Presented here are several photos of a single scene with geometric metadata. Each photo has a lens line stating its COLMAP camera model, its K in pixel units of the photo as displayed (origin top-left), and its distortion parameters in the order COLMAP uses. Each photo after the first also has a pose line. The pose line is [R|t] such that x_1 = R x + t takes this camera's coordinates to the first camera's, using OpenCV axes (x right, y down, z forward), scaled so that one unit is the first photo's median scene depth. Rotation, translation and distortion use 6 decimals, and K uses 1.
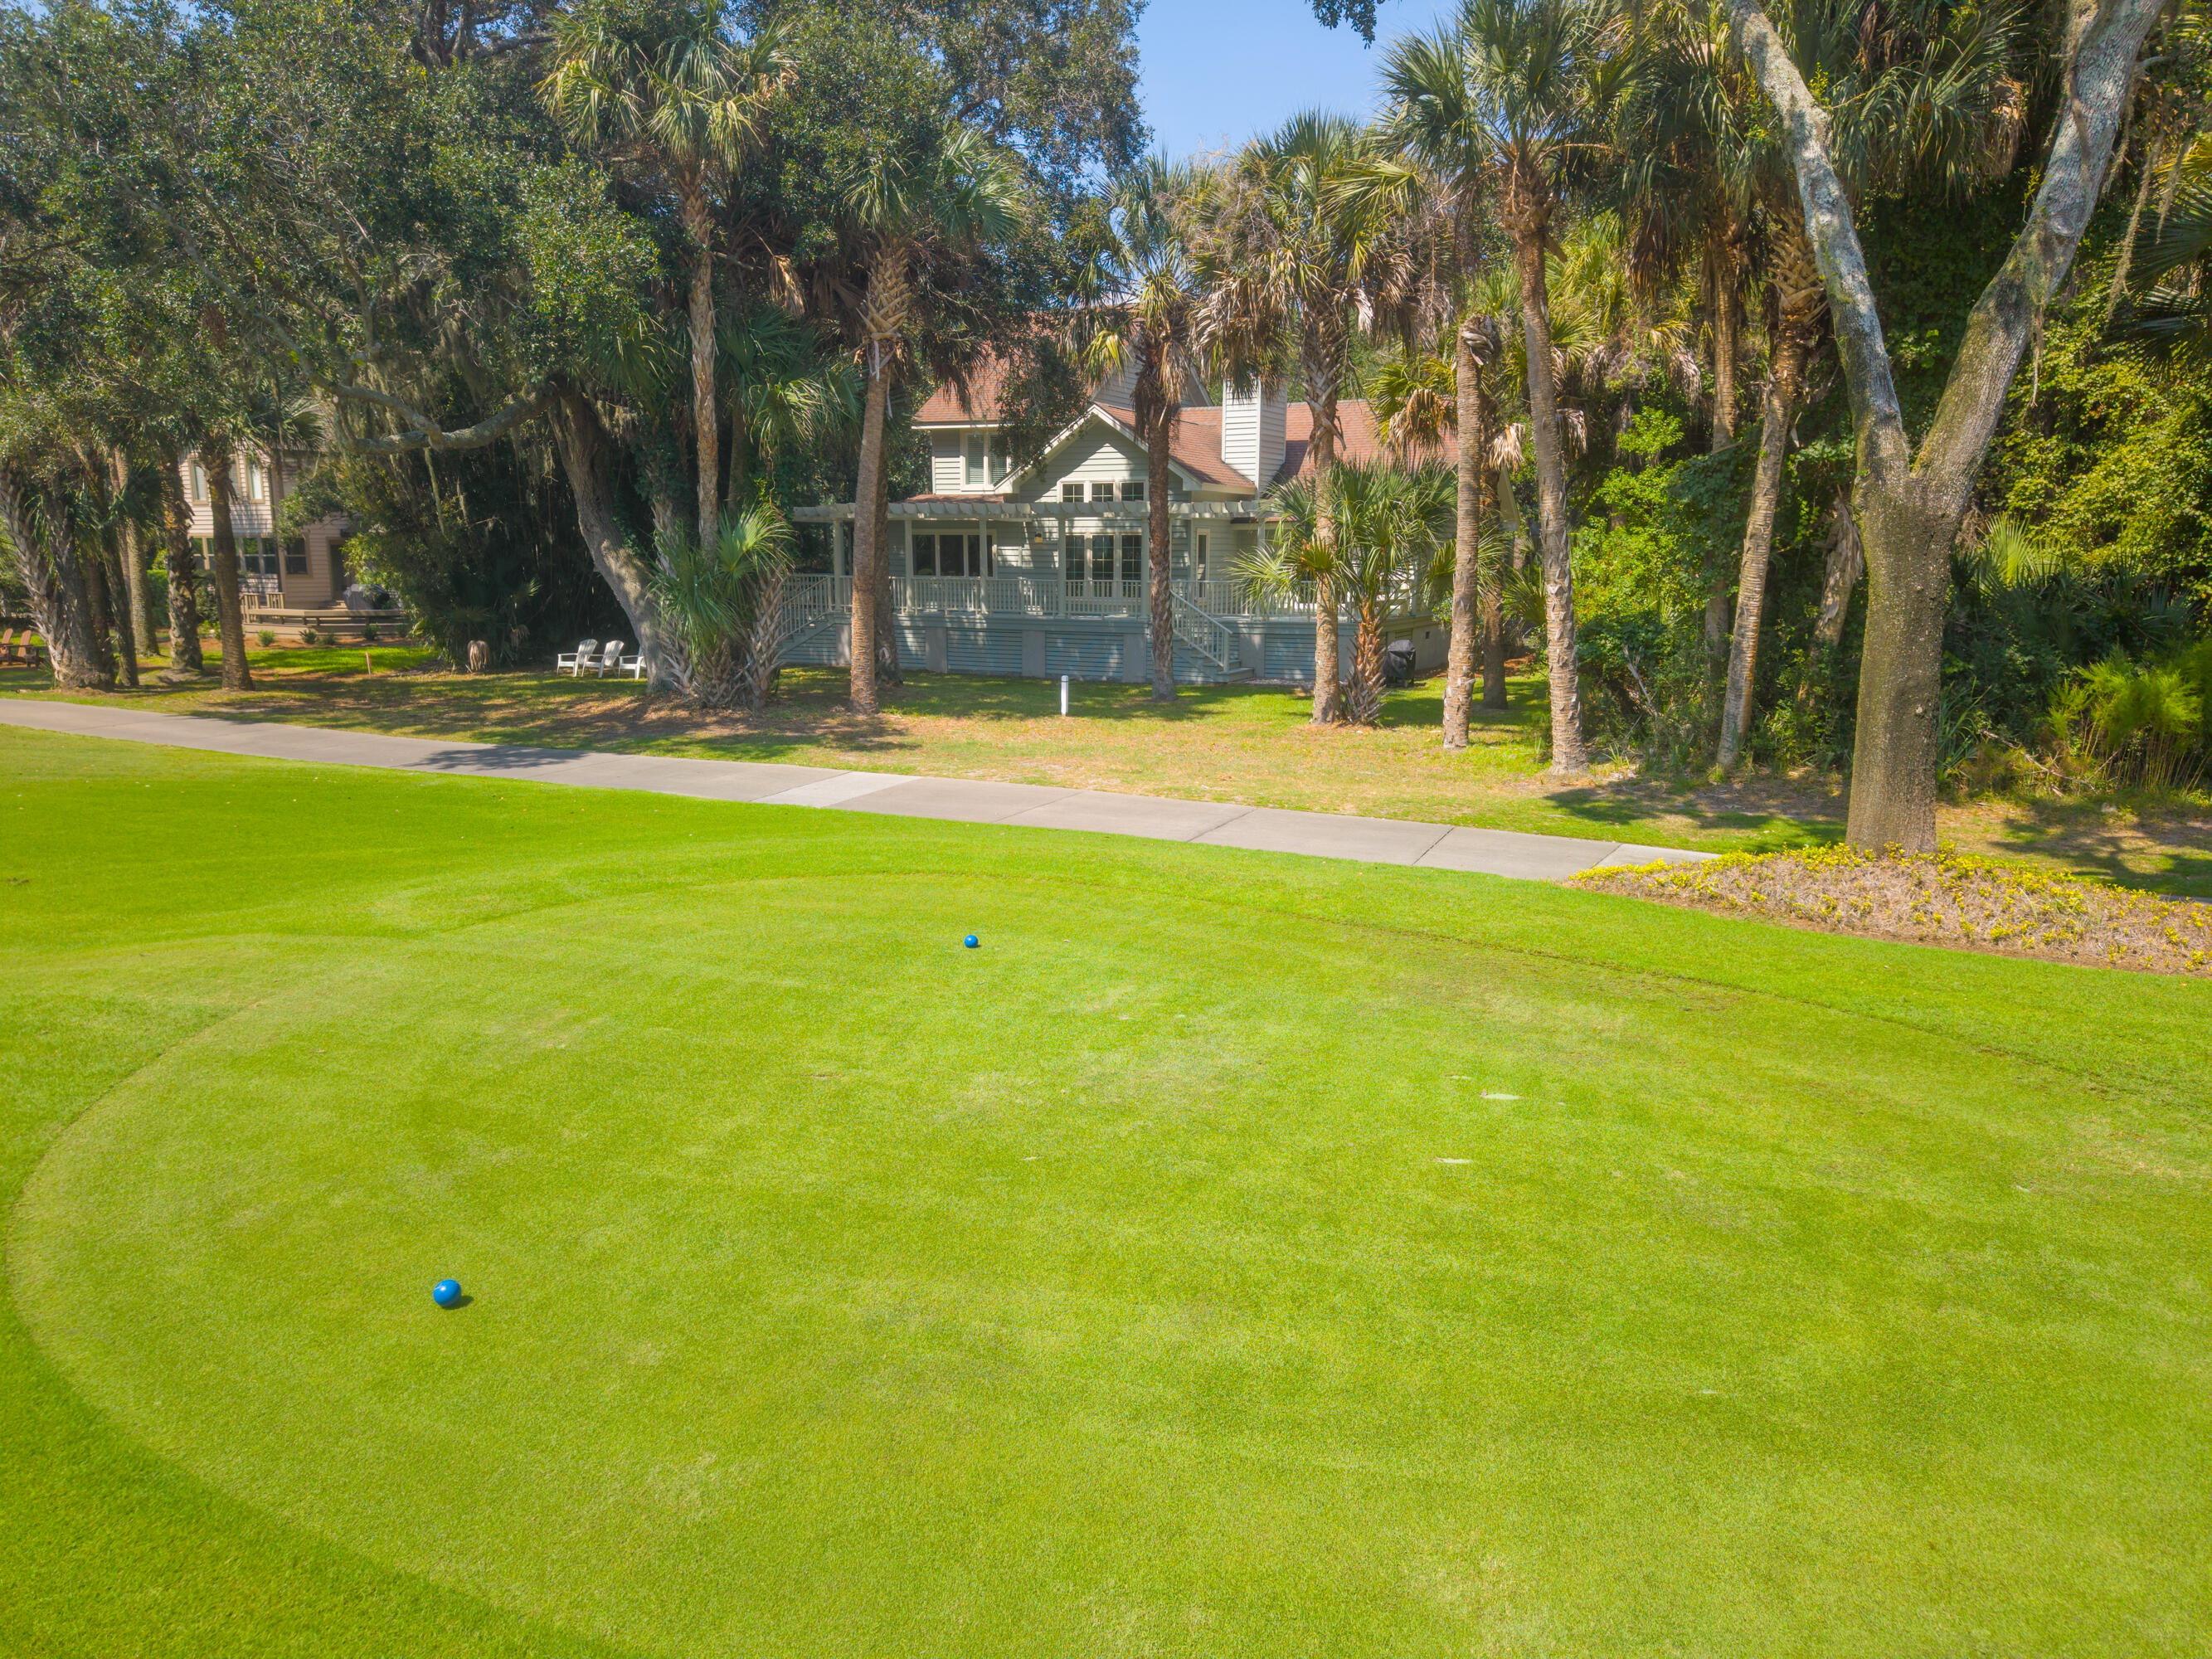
lens RADIAL K [[1540.8, 0, 1106.0], [0, 1540.8, 829.5], [0, 0, 1]] dist [-0.008489, -0.002590]
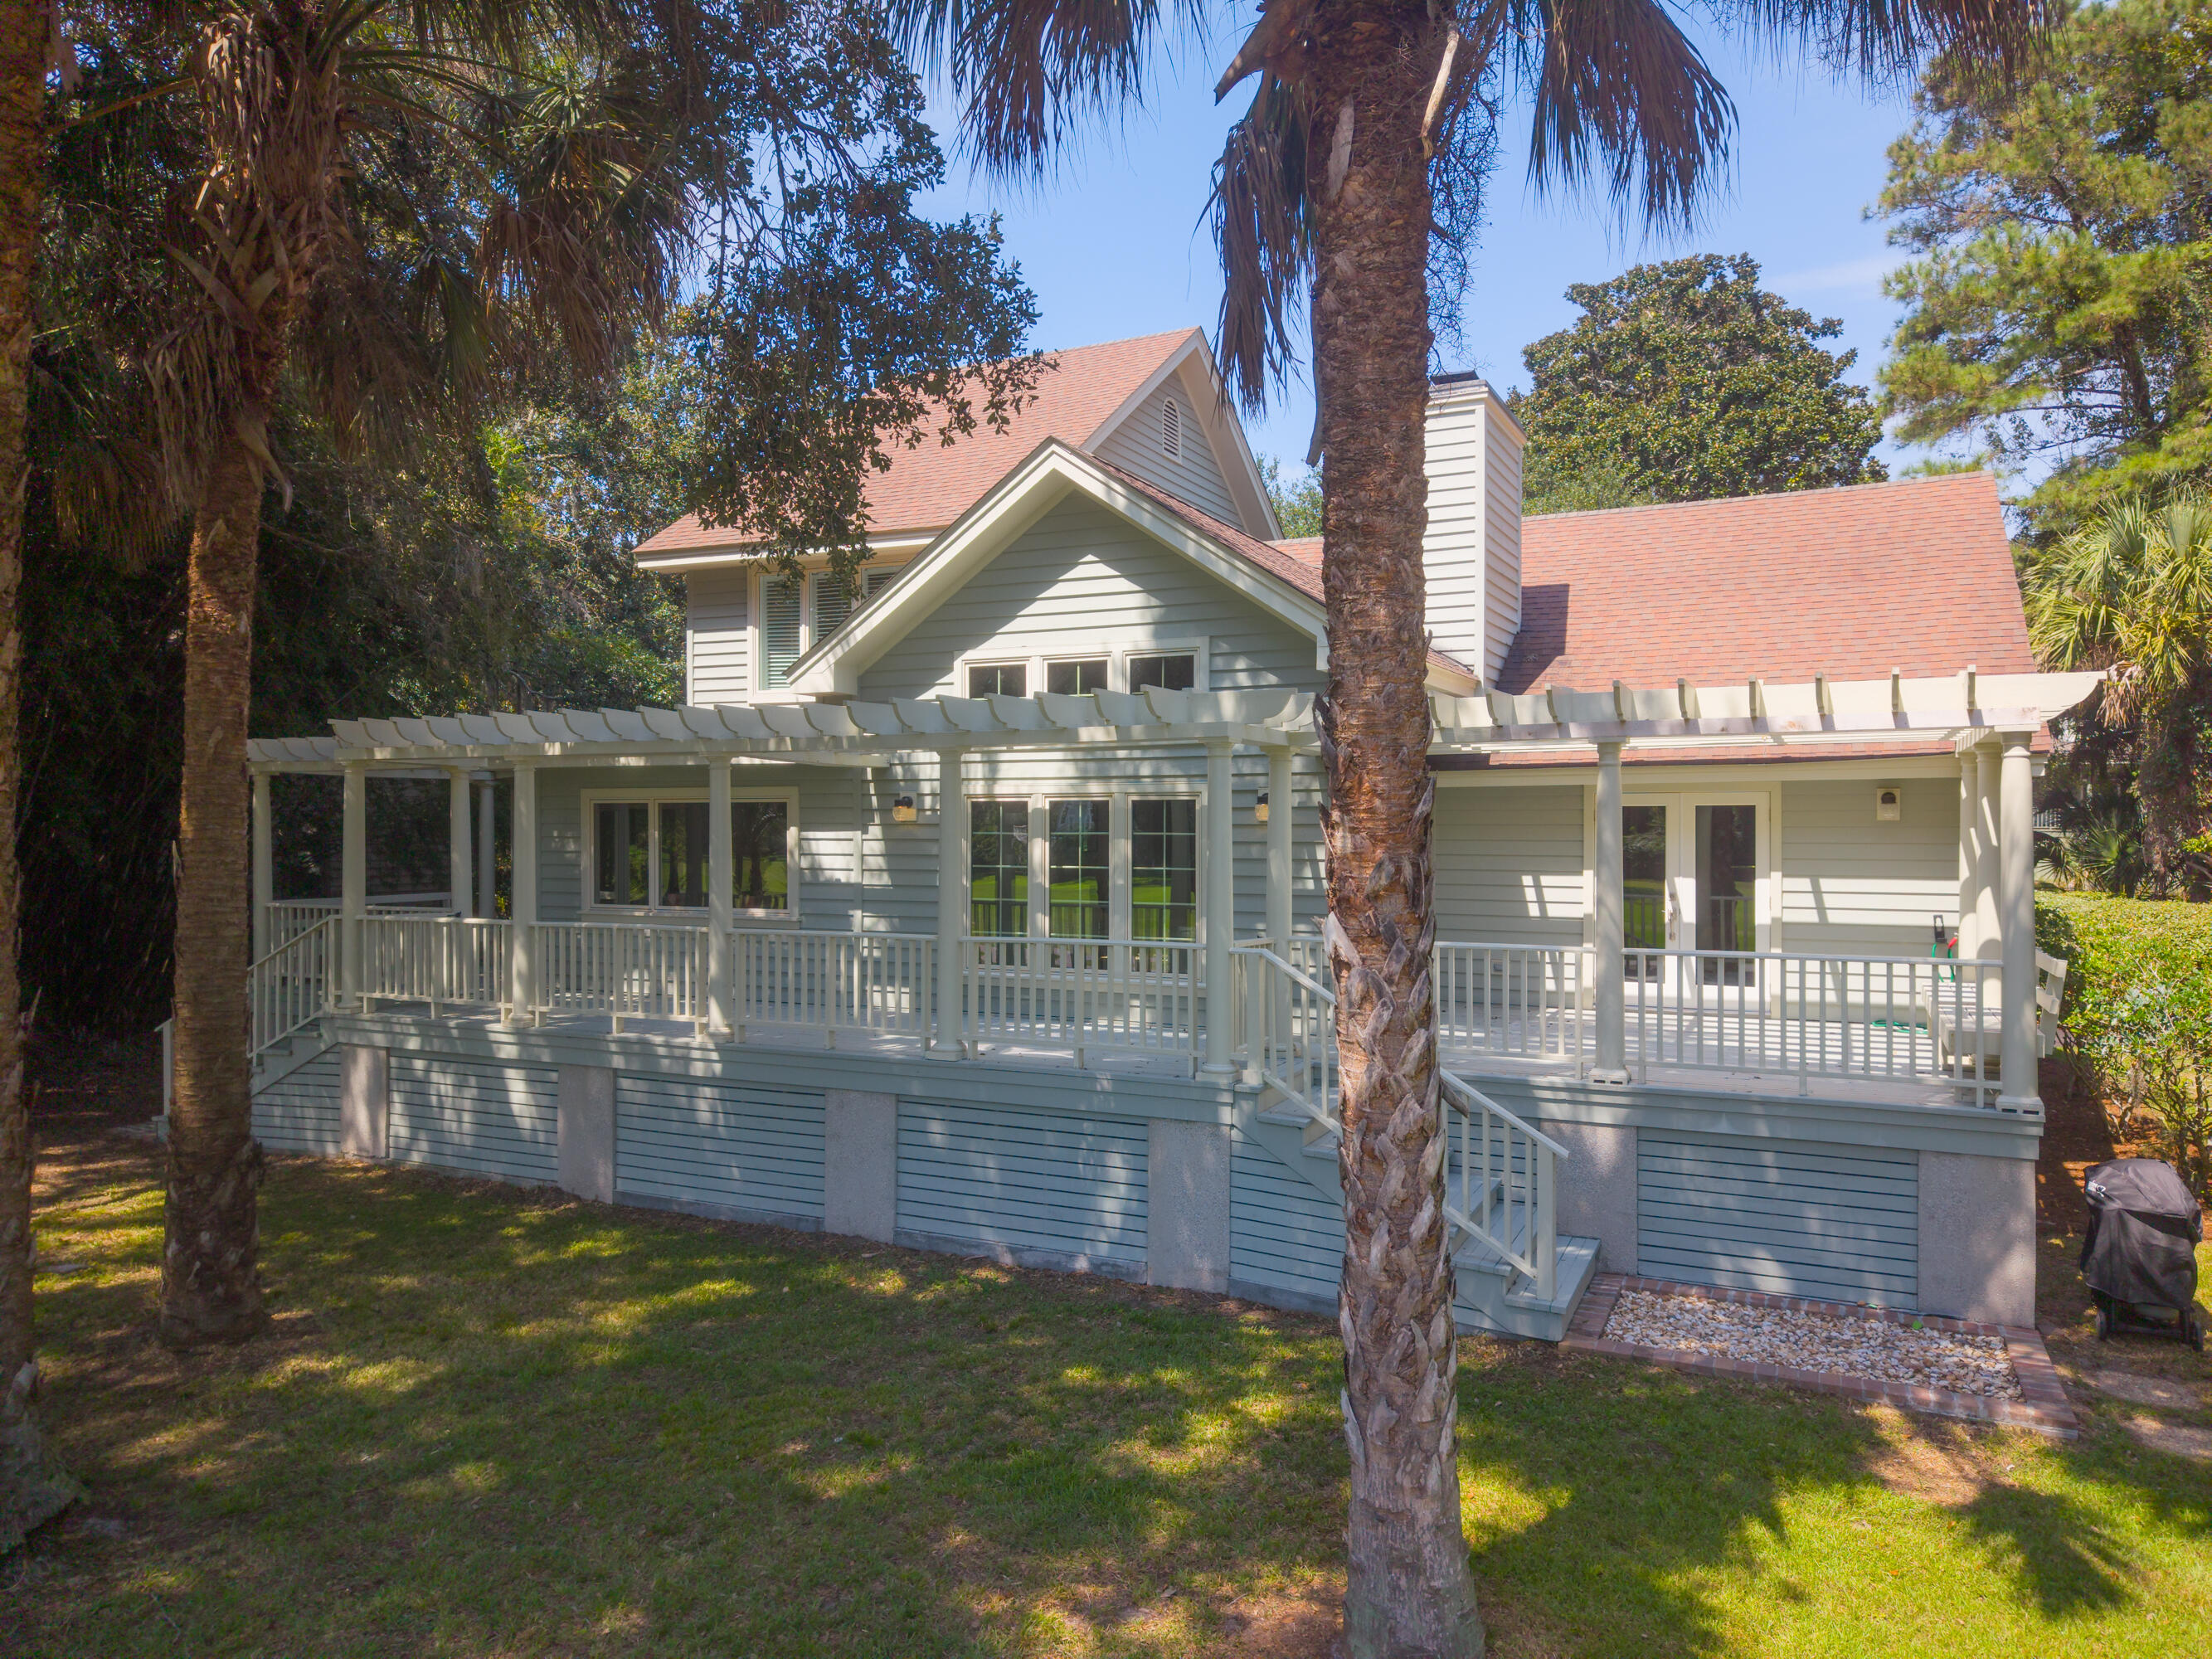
lens RADIAL K [[1540.8, 0, 1106.0], [0, 1540.8, 829.5], [0, 0, 1]] dist [-0.008489, -0.002590]
pose [[0.999860, -0.000519, 0.016715, -0.001484], [0.003605, 0.982710, -0.185116, -0.117810], [-0.016330, 0.185150, 0.982575, 0.648167]]
